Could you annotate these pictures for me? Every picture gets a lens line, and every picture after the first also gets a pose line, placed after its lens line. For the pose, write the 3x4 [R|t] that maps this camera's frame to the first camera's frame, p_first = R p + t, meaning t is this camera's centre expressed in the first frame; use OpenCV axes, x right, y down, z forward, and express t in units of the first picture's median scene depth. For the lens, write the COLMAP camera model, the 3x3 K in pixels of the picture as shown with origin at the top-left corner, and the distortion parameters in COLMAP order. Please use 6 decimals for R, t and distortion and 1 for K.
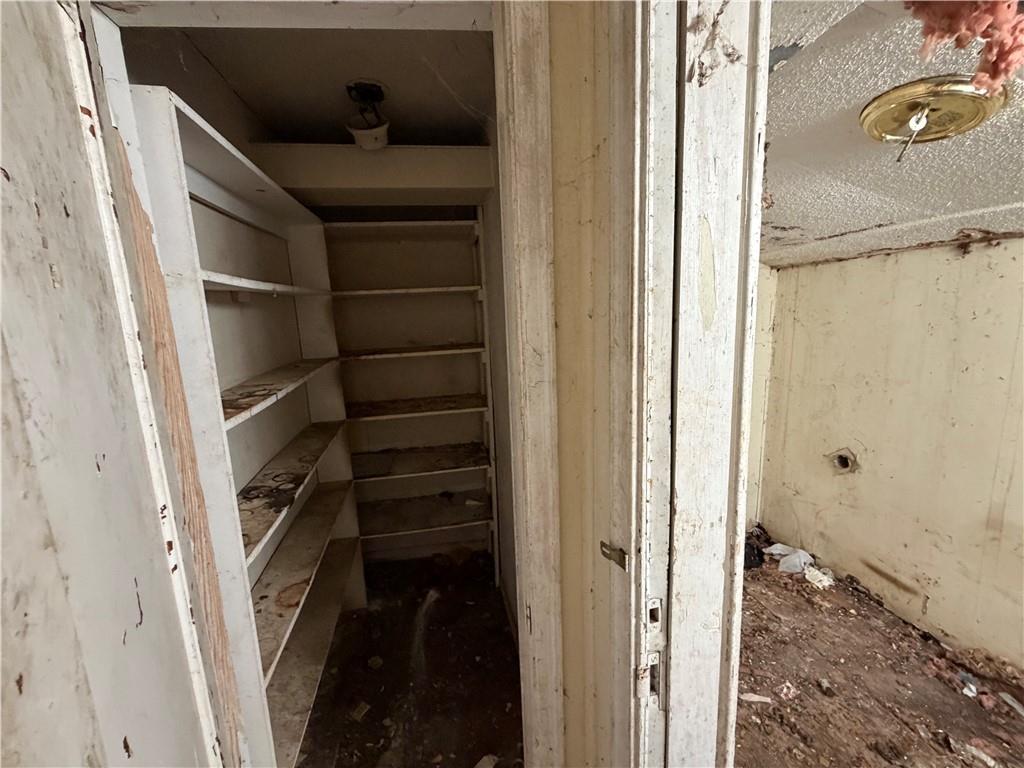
lens RADIAL K [[407.4, 0, 511.2], [0, 407.4, 384.9], [0, 0, 1]] dist [-0.002475, 0.000417]
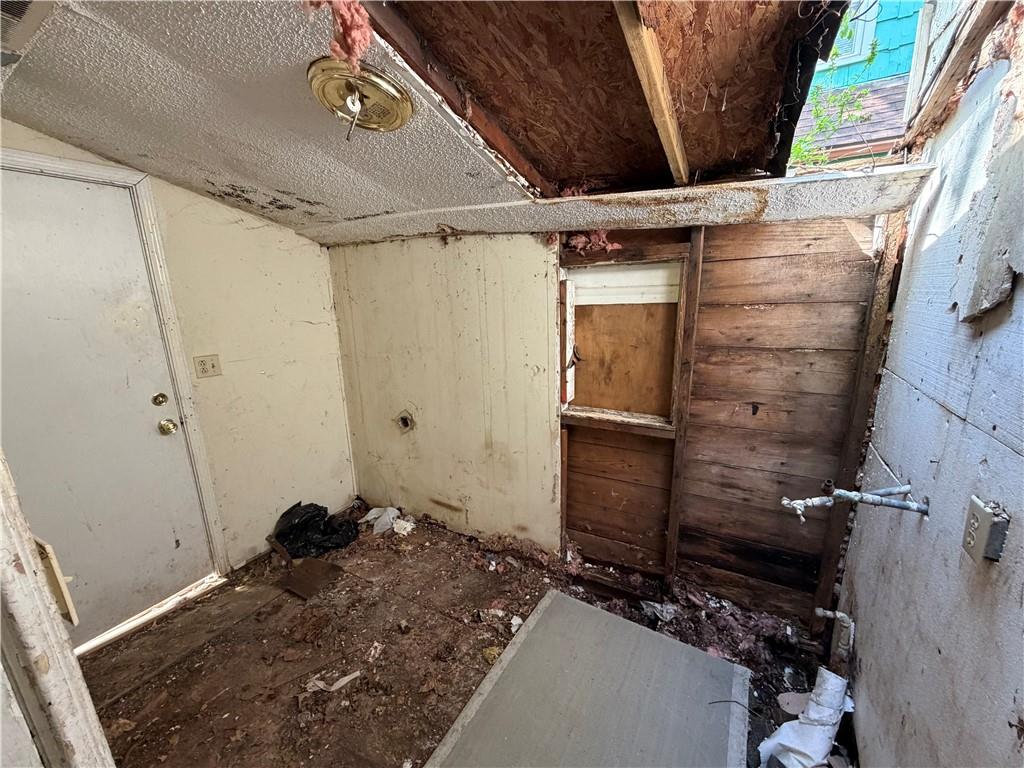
lens RADIAL K [[407.4, 0, 510.5], [0, 407.4, 385.1], [0, 0, 1]] dist [-0.002475, 0.000417]
pose [[0.646879, -0.162744, 0.745025, 0.188241], [0.127400, 0.986296, 0.104831, 0.003304], [-0.751876, 0.027103, 0.658747, 0.015704]]
